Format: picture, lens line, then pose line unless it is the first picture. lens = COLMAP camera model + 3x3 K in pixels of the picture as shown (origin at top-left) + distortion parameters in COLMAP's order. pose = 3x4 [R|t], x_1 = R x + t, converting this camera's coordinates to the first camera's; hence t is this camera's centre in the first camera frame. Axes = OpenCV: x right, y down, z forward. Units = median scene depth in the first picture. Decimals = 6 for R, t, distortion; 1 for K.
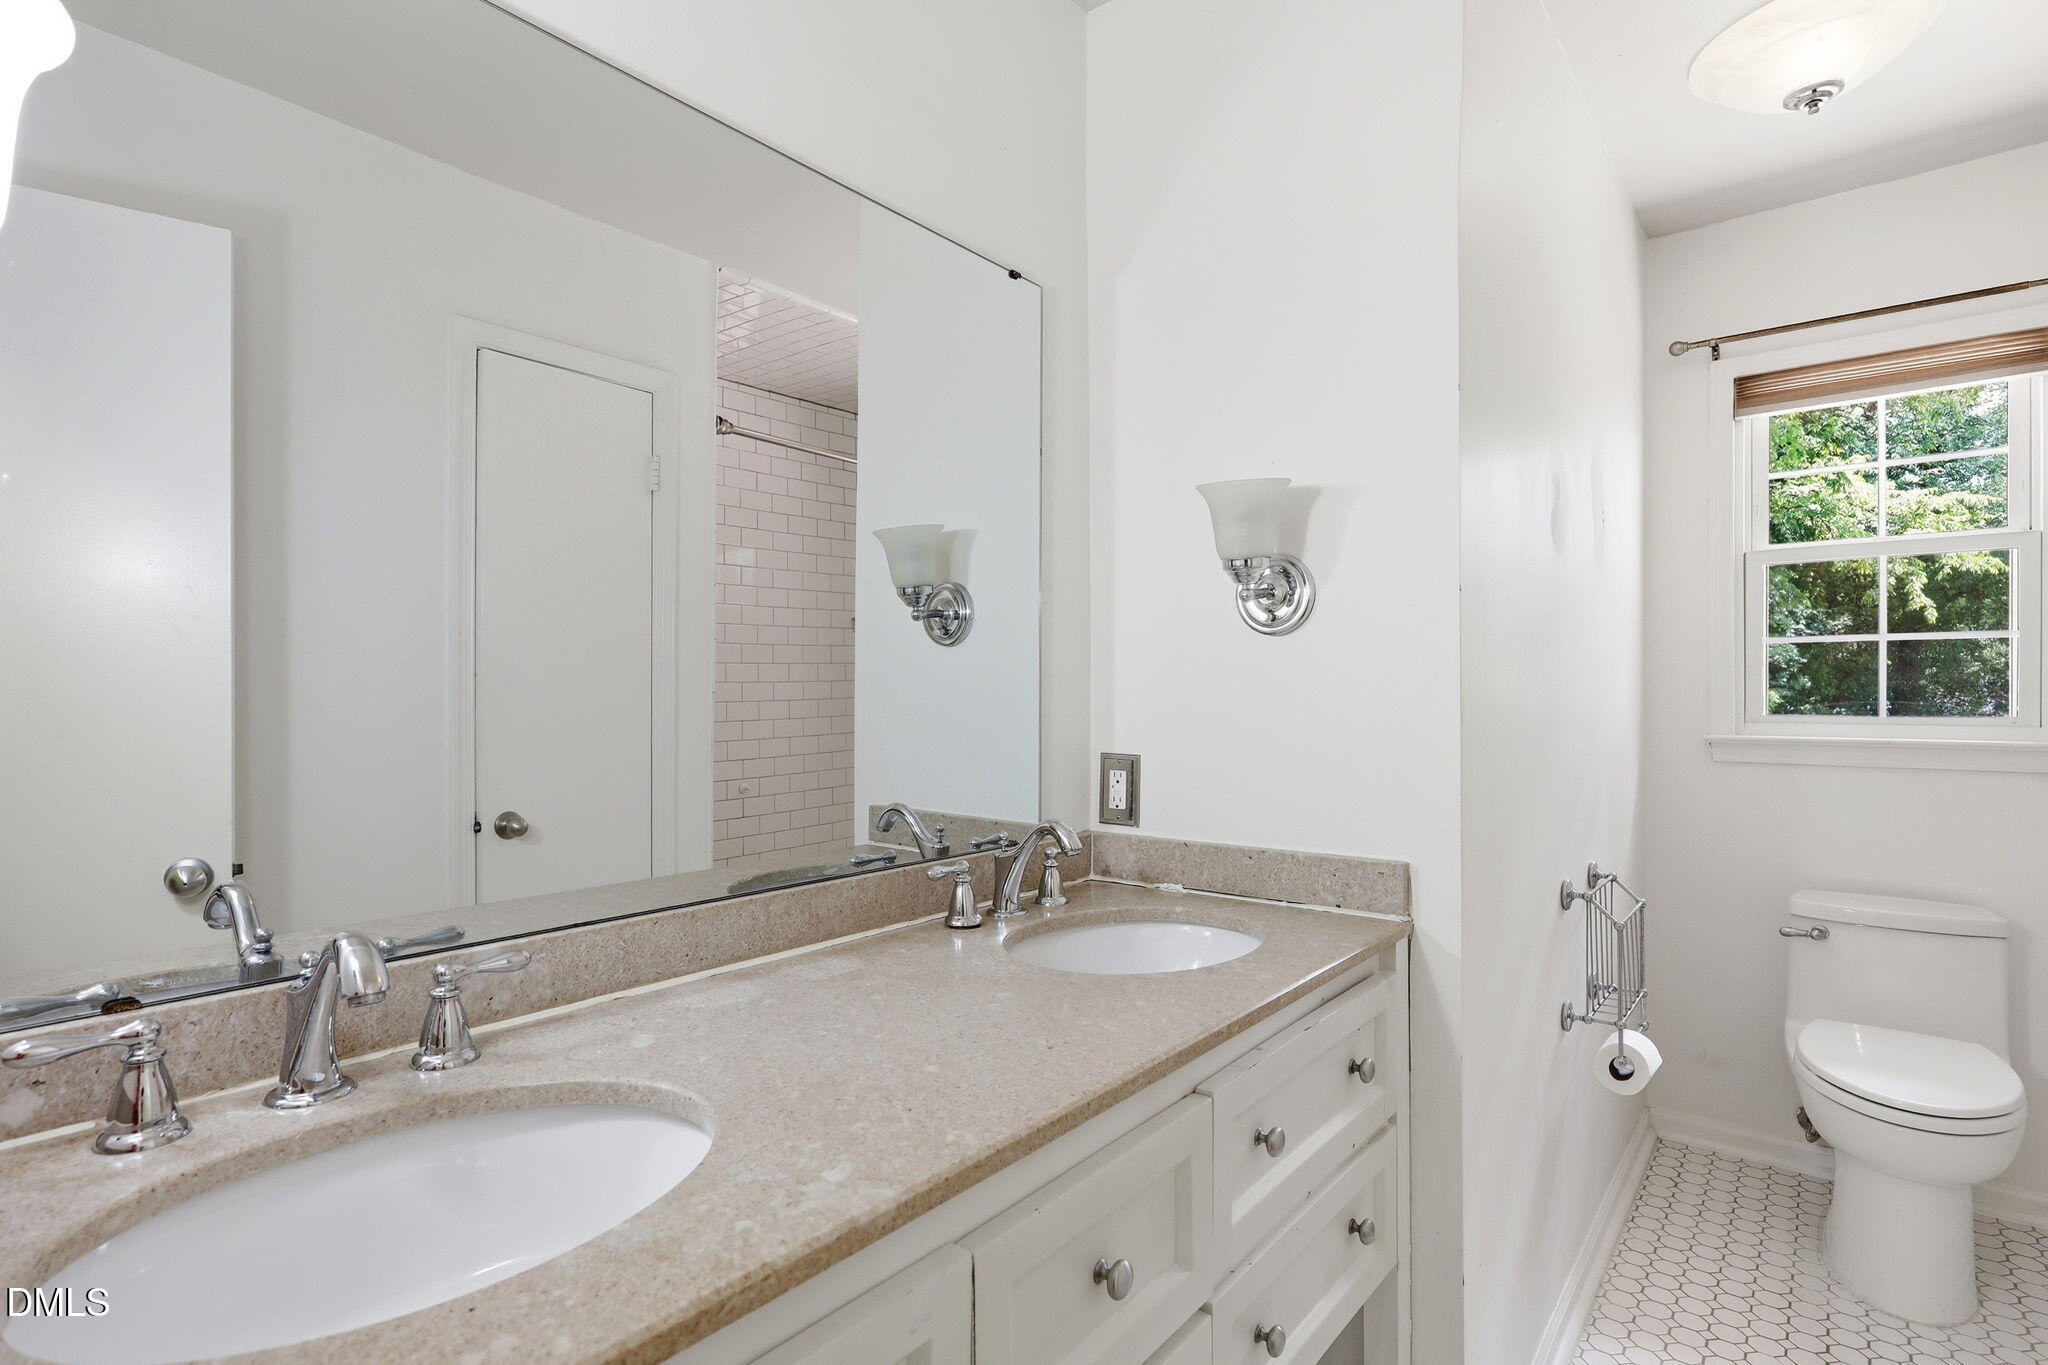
lens RADIAL K [[993.0, 0, 1026.8], [0, 993.0, 674.8], [0, 0, 1]] dist [0.000517, 0.001180]
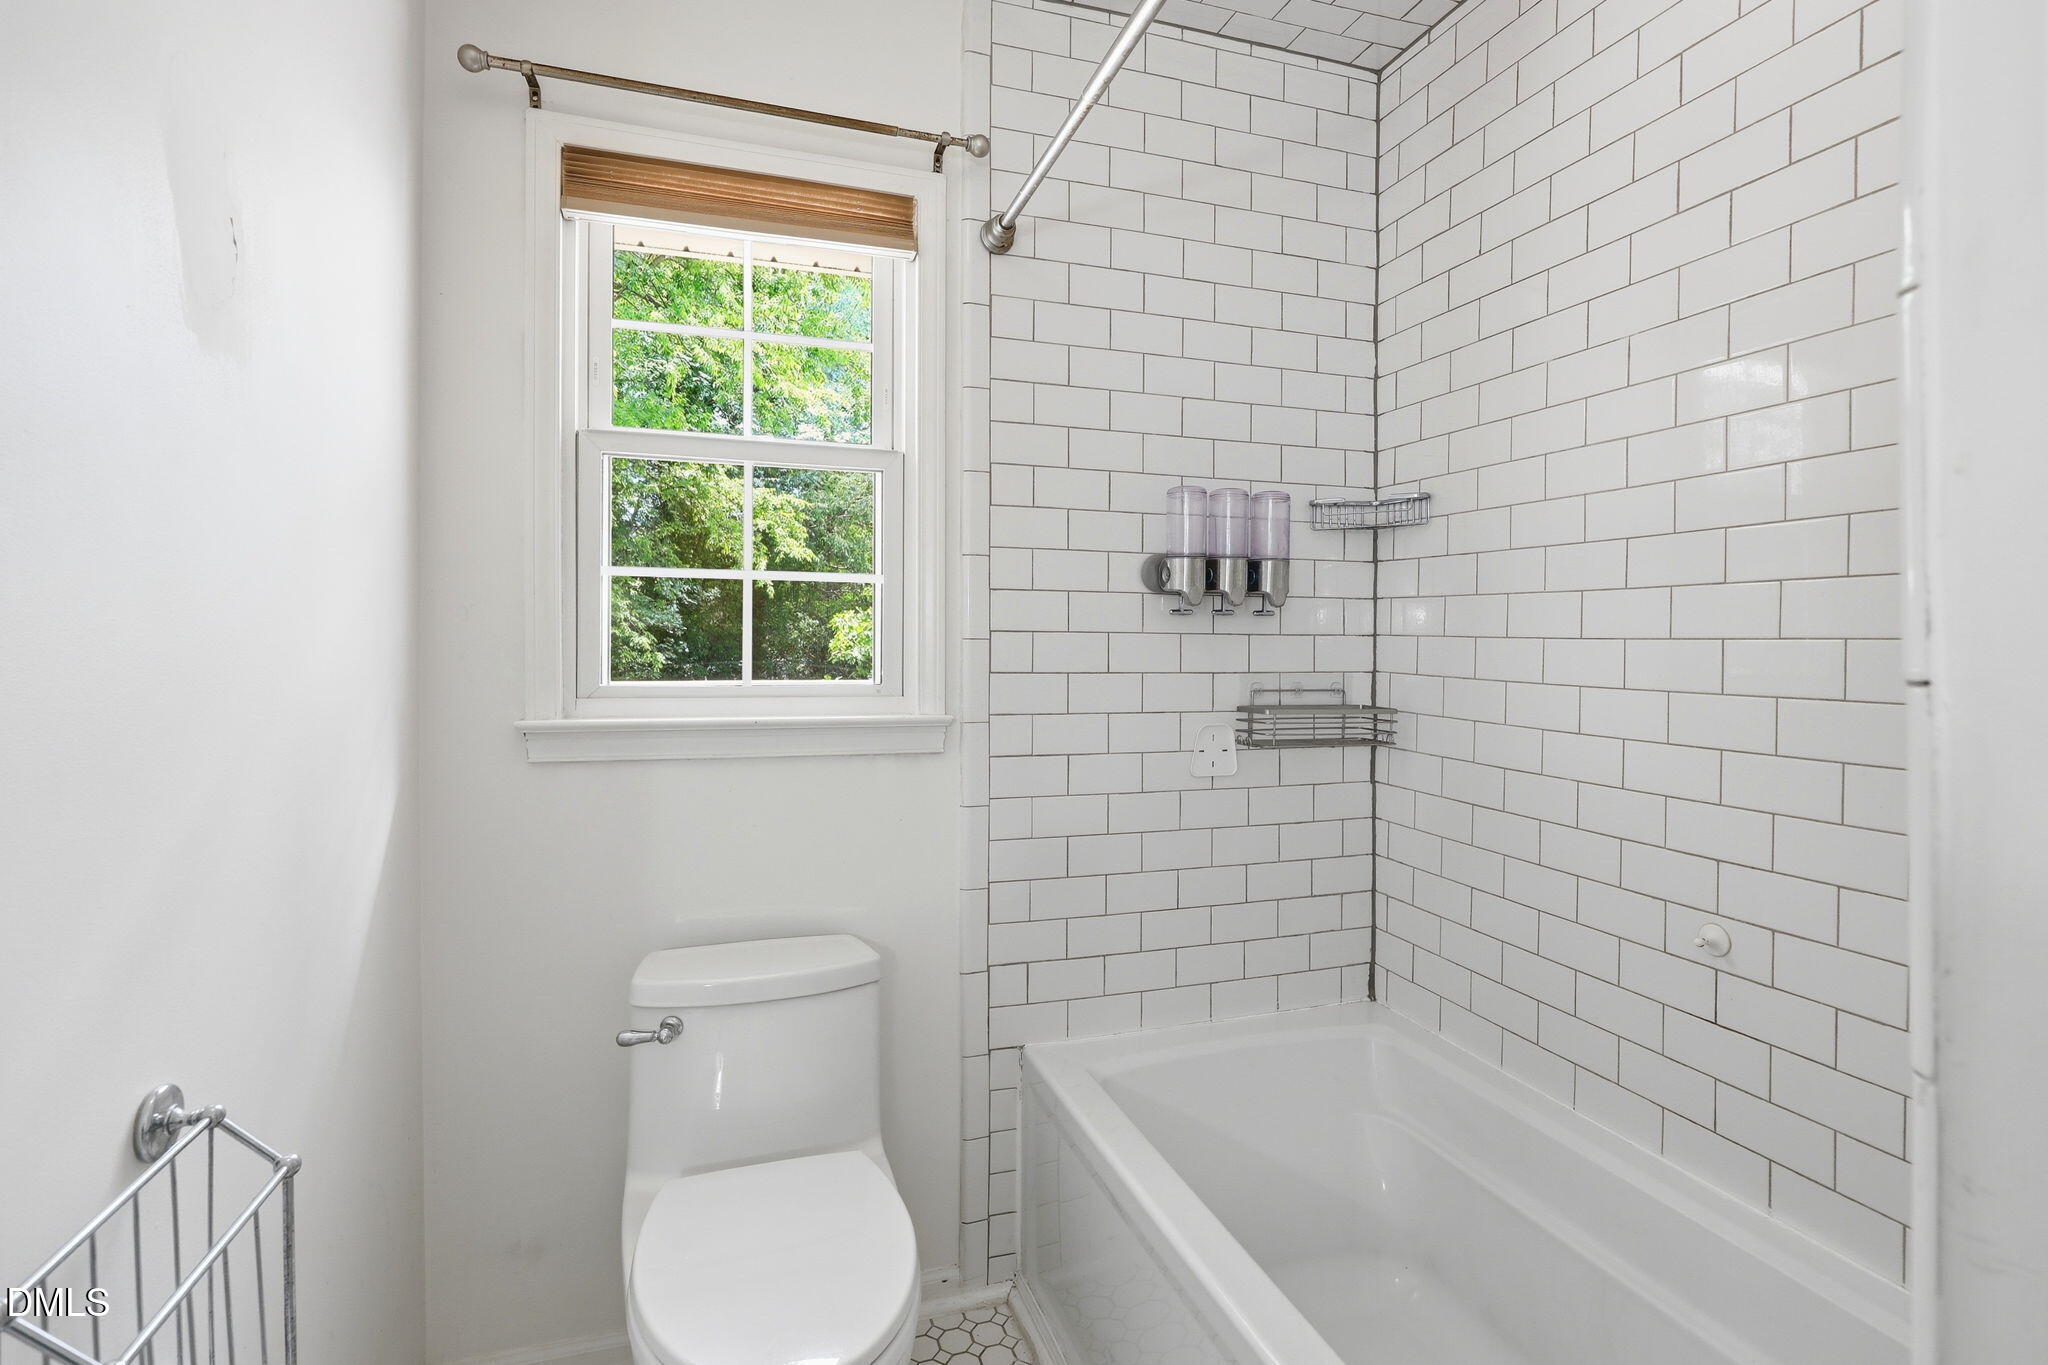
lens RADIAL K [[993.0, 0, 1028.6], [0, 993.0, 665.4], [0, 0, 1]] dist [0.000517, 0.001180]
pose [[0.545248, -0.014641, 0.838147, 0.330540], [-0.007997, 0.999711, 0.022666, 0.010766], [-0.838237, -0.019061, 0.544973, 0.392196]]
